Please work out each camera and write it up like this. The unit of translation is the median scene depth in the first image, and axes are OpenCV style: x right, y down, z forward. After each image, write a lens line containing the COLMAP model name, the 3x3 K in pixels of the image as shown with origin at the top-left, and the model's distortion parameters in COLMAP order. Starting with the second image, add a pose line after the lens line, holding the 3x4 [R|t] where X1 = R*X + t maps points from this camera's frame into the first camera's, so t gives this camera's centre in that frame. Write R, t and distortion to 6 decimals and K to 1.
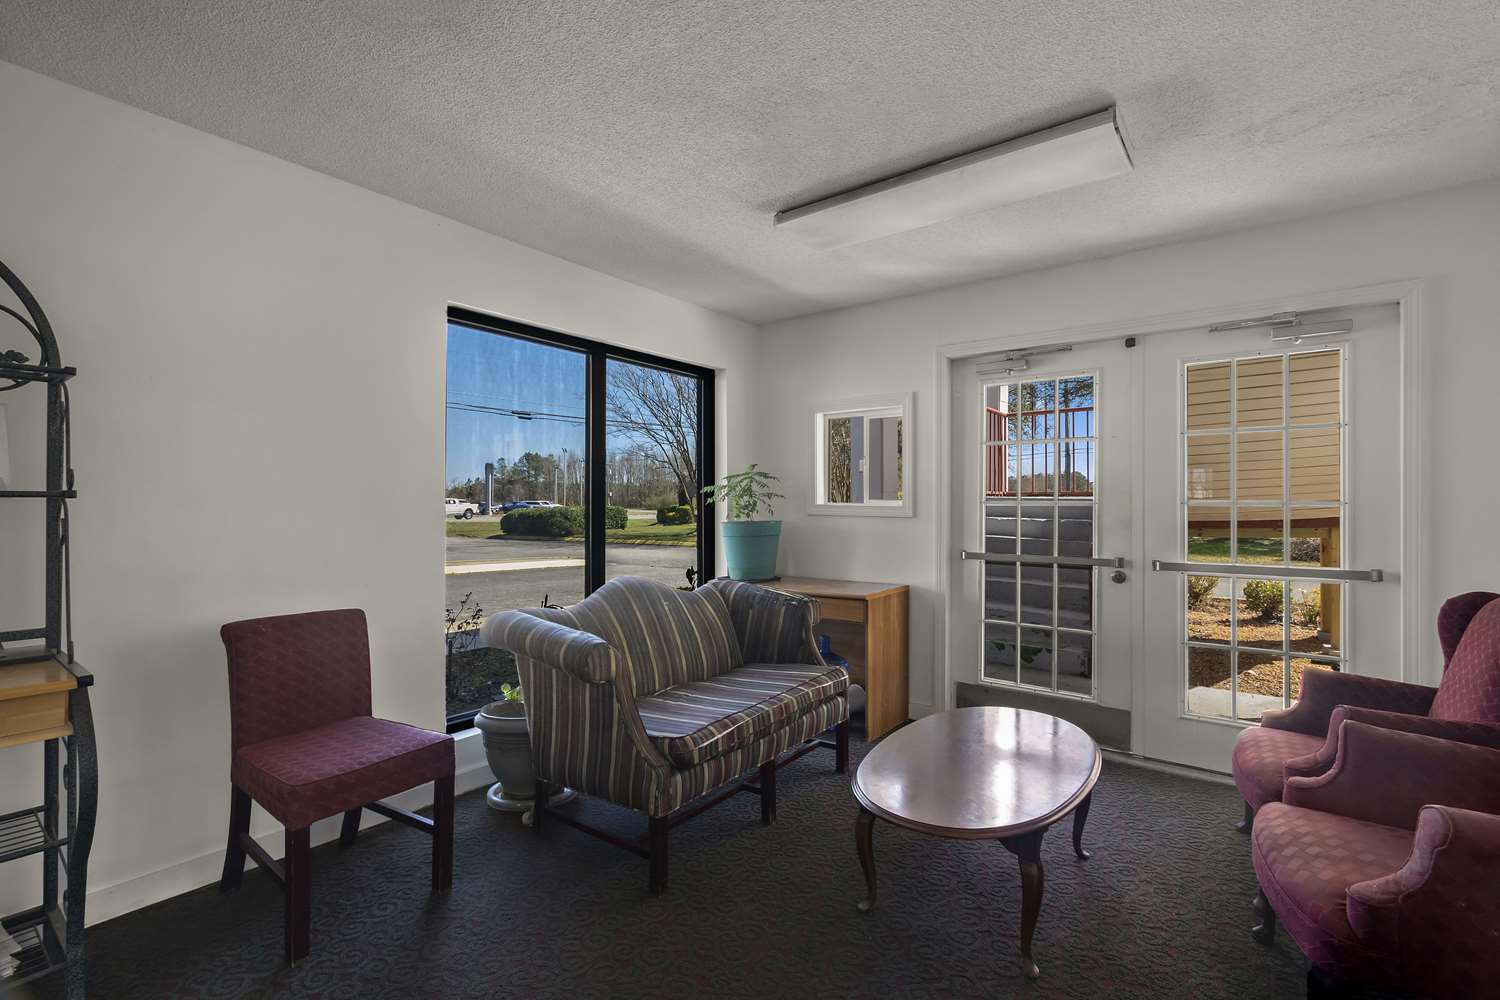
lens RADIAL K [[688.7, 0, 750.5], [0, 688.7, 502.8], [0, 0, 1]] dist [-0.000934, 0.000418]
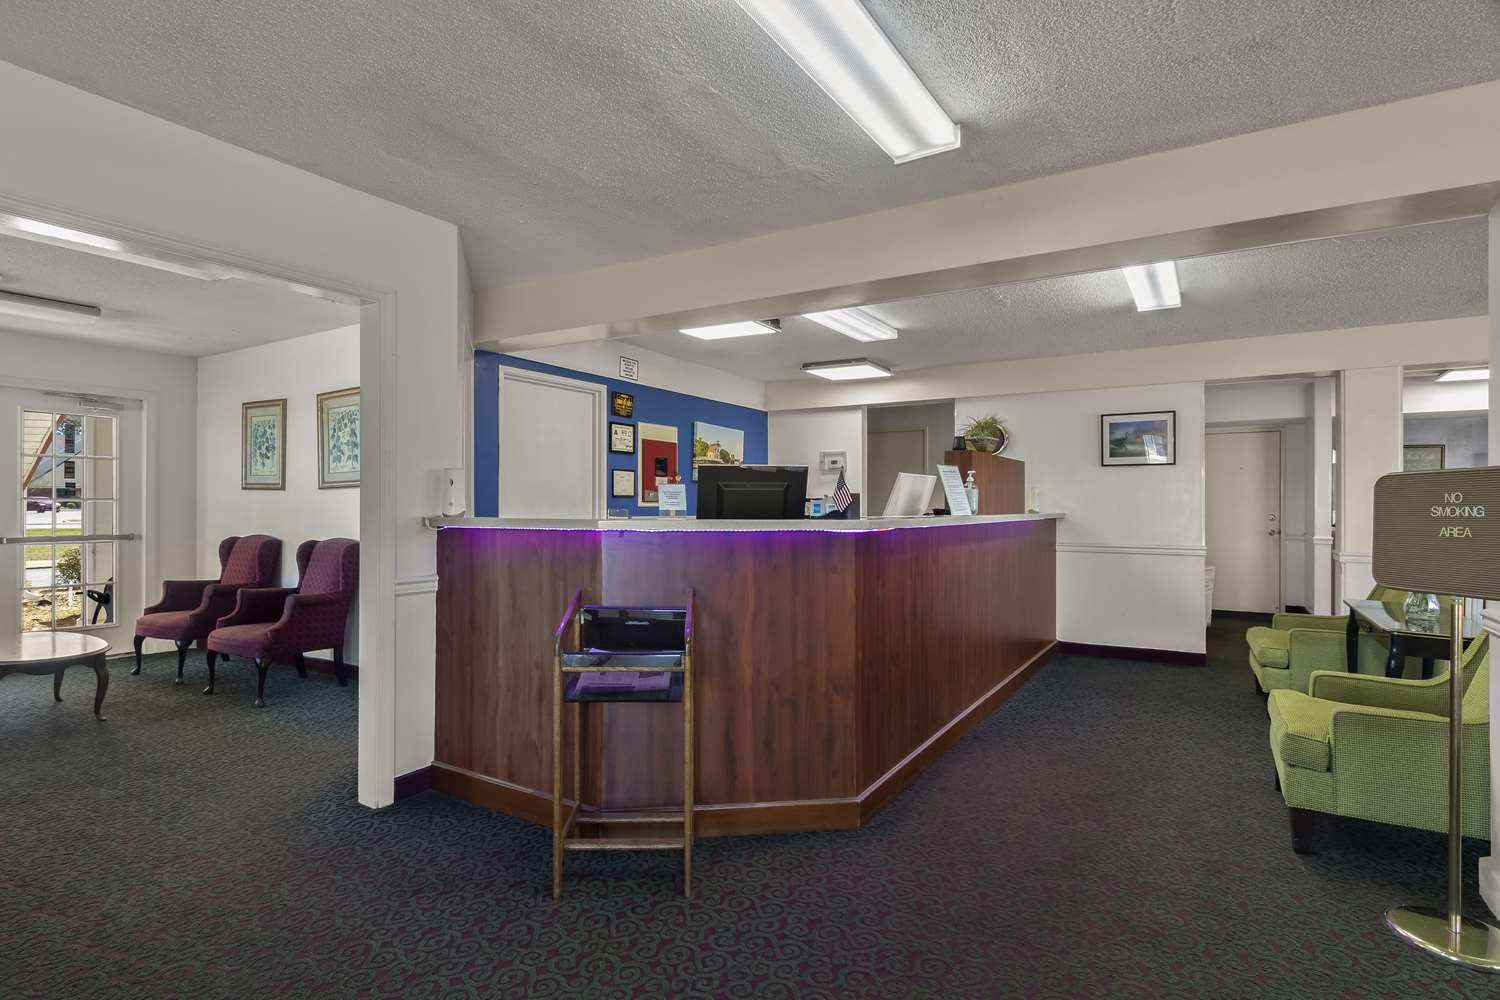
lens RADIAL K [[757.1, 0, 745.3], [0, 757.1, 500.5], [0, 0, 1]] dist [0.001016, -0.000807]
pose [[-0.105998, 0.000855, 0.994366, -1.222975], [-0.005604, 0.999983, -0.001457, -0.003630], [-0.994351, -0.005727, -0.105991, -0.438004]]
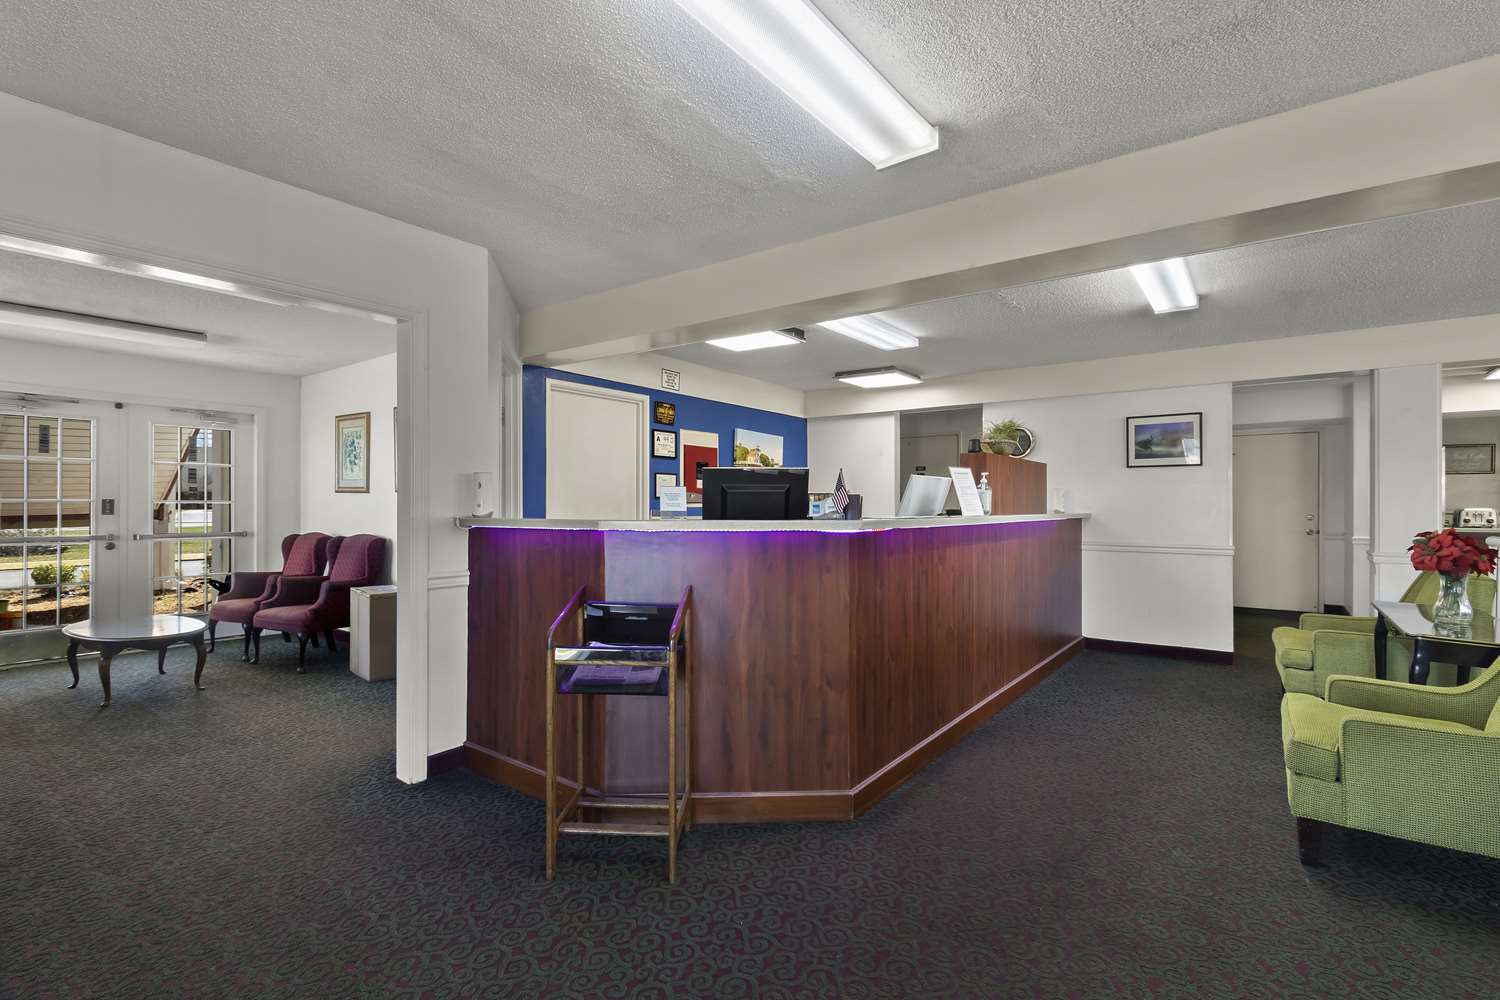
lens RADIAL K [[688.7, 0, 750.5], [0, 688.7, 502.8], [0, 0, 1]] dist [-0.000934, 0.000418]
pose [[-0.018868, -0.001181, 0.999821, -1.182089], [-0.004121, 0.999991, 0.001103, -0.004693], [-0.999813, -0.004100, -0.018873, -0.525451]]
